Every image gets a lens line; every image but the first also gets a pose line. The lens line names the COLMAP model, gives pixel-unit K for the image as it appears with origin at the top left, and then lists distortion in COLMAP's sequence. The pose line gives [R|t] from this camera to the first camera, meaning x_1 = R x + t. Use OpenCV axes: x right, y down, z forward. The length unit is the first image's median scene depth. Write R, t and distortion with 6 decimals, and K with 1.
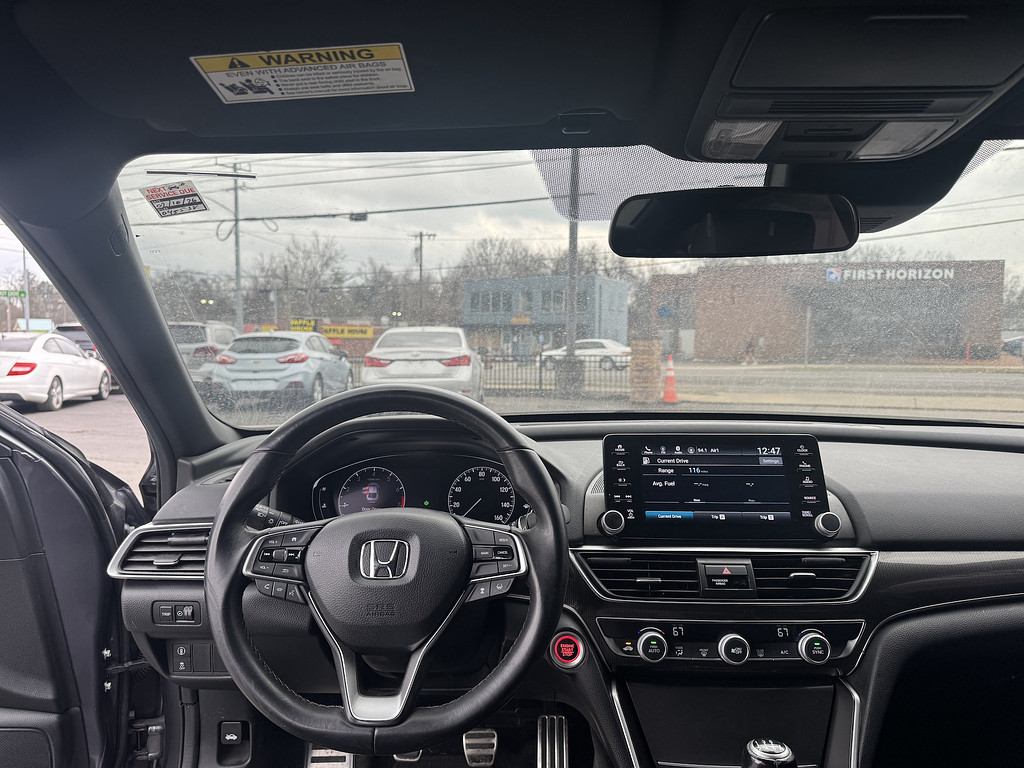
lens RADIAL K [[735.3, 0, 512.0], [0, 735.3, 384.0], [0, 0, 1]] dist [0.014736, -0.004863]
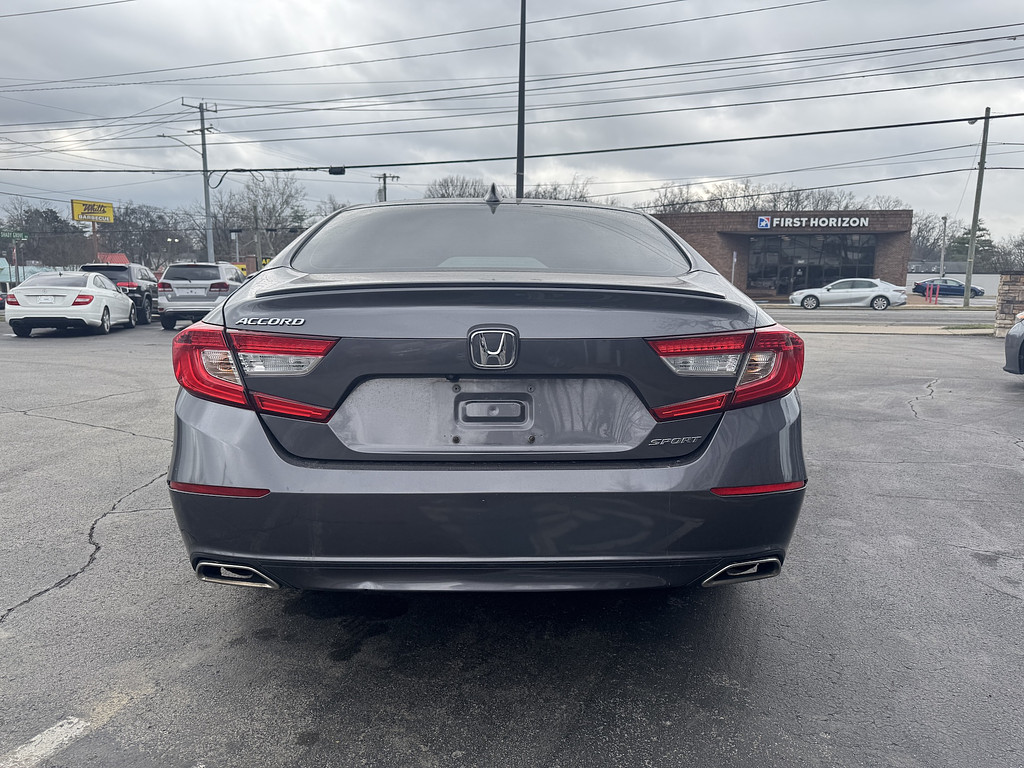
lens RADIAL K [[735.3, 0, 512.0], [0, 735.3, 384.0], [0, 0, 1]] dist [0.014736, -0.004863]
pose [[0.998718, -0.001795, 0.050586, 0.002862], [-0.002254, 0.996803, 0.079868, 0.006611], [-0.050568, -0.079879, 0.995521, -0.101036]]
